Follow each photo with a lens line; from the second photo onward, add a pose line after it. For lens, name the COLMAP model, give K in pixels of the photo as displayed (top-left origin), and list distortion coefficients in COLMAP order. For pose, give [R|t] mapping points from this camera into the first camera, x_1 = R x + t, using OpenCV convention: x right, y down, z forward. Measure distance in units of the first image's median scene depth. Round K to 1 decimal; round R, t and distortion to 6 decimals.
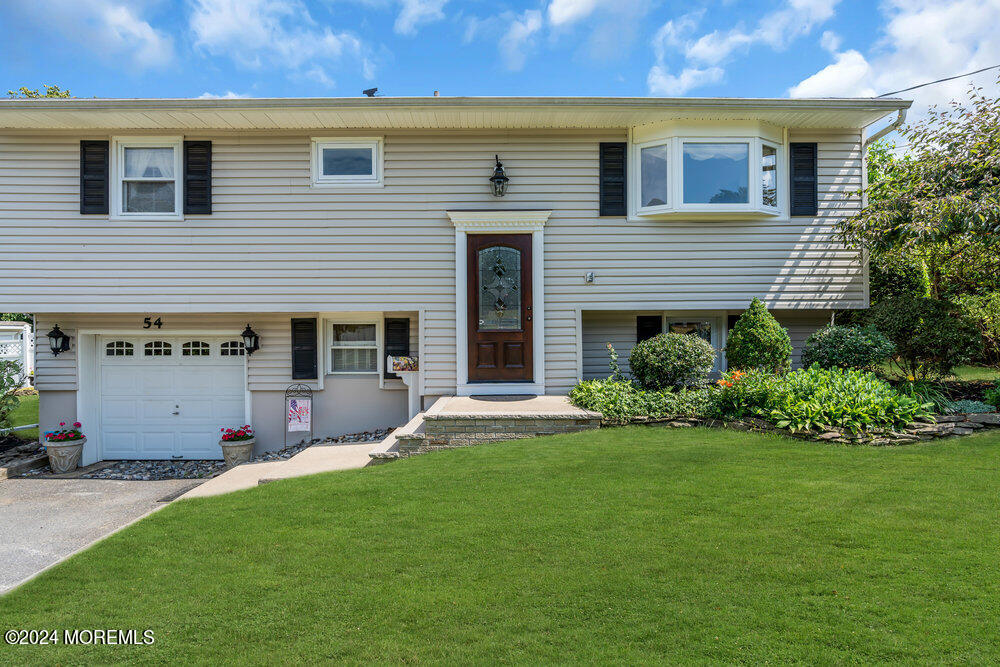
lens RADIAL K [[511.1, 0, 500.7], [0, 511.1, 335.8], [0, 0, 1]] dist [-0.009446, -0.000010]
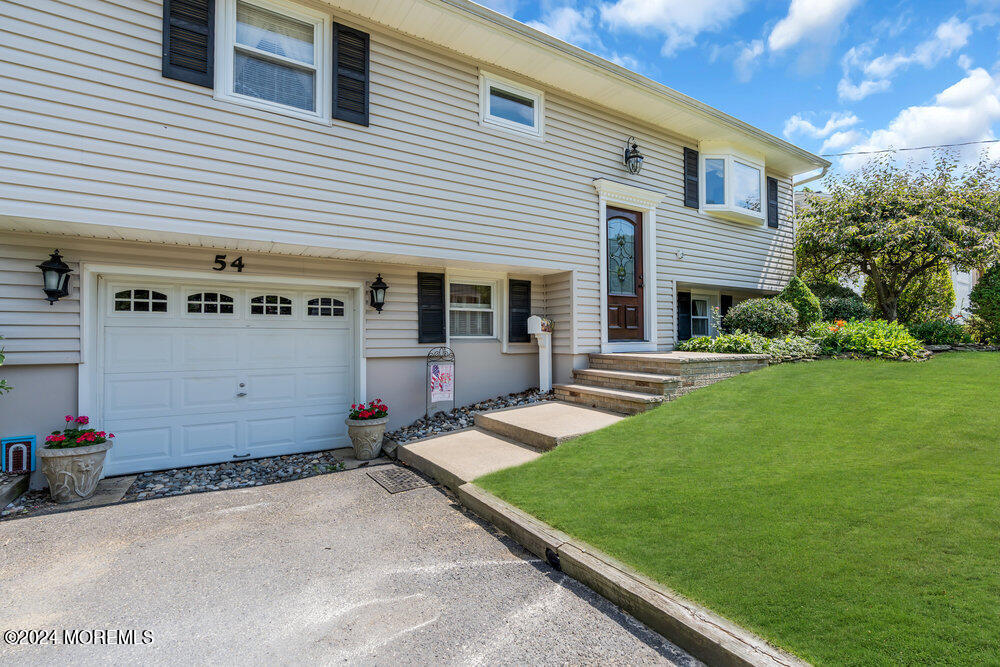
lens RADIAL K [[457.1, 0, 493.4], [0, 457.1, 337.8], [0, 0, 1]] dist [-0.012065, 0.000718]
pose [[0.852952, 0.003193, 0.521979, -0.761268], [0.006494, 0.999839, -0.016727, 0.097378], [-0.521949, 0.017657, 0.852794, 0.305781]]
